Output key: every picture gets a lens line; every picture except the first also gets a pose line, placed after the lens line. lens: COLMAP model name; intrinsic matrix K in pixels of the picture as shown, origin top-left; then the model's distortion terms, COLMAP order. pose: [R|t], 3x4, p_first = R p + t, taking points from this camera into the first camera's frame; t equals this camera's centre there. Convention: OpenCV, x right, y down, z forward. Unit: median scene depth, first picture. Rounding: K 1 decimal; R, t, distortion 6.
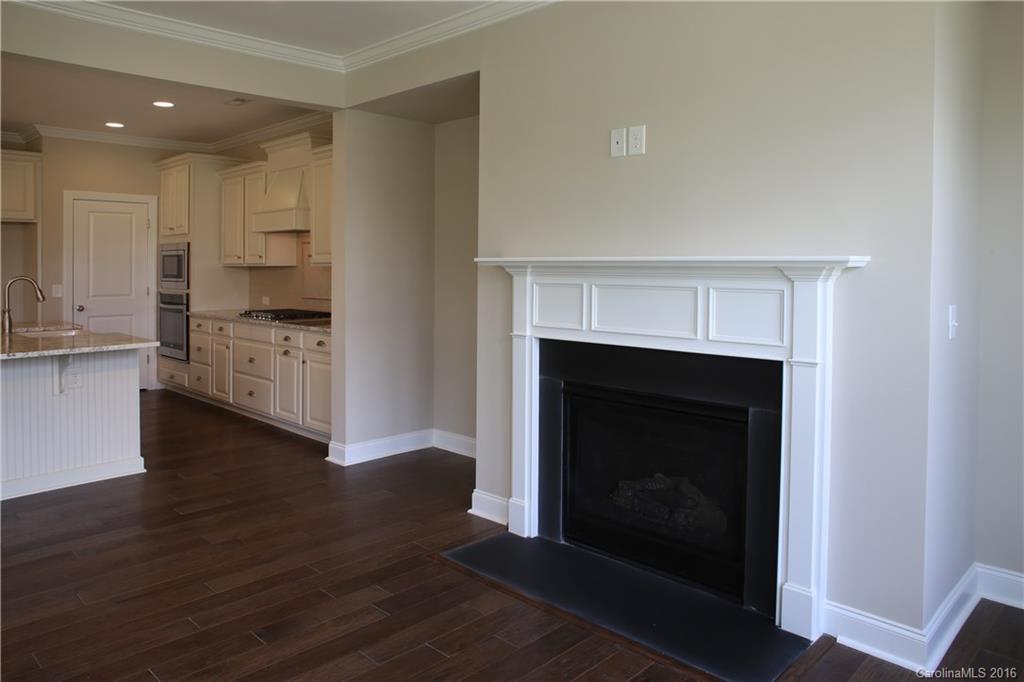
lens RADIAL K [[714.6, 0, 512.4], [0, 714.6, 263.5], [0, 0, 1]] dist [-0.094358, 0.076829]
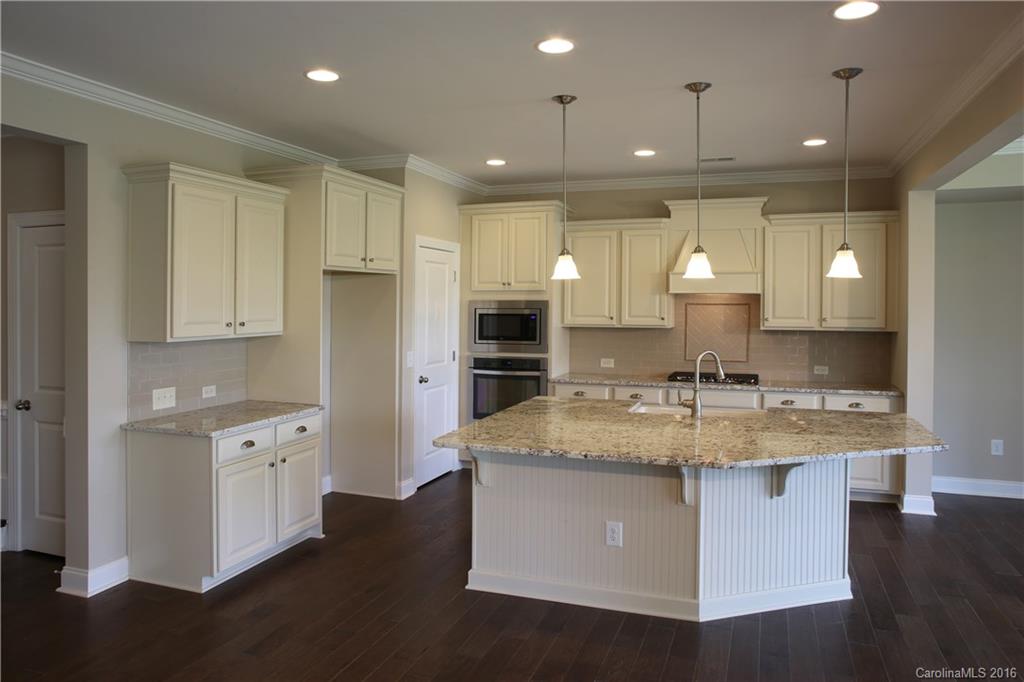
lens RADIAL K [[718.9, 0, 515.5], [0, 718.9, 302.5], [0, 0, 1]] dist [-0.100319, 0.100531]
pose [[0.910391, 0.007622, 0.413678, -0.926349], [-0.008356, 0.999965, -0.000036, -0.028714], [-0.413664, -0.003423, 0.910423, 0.198469]]
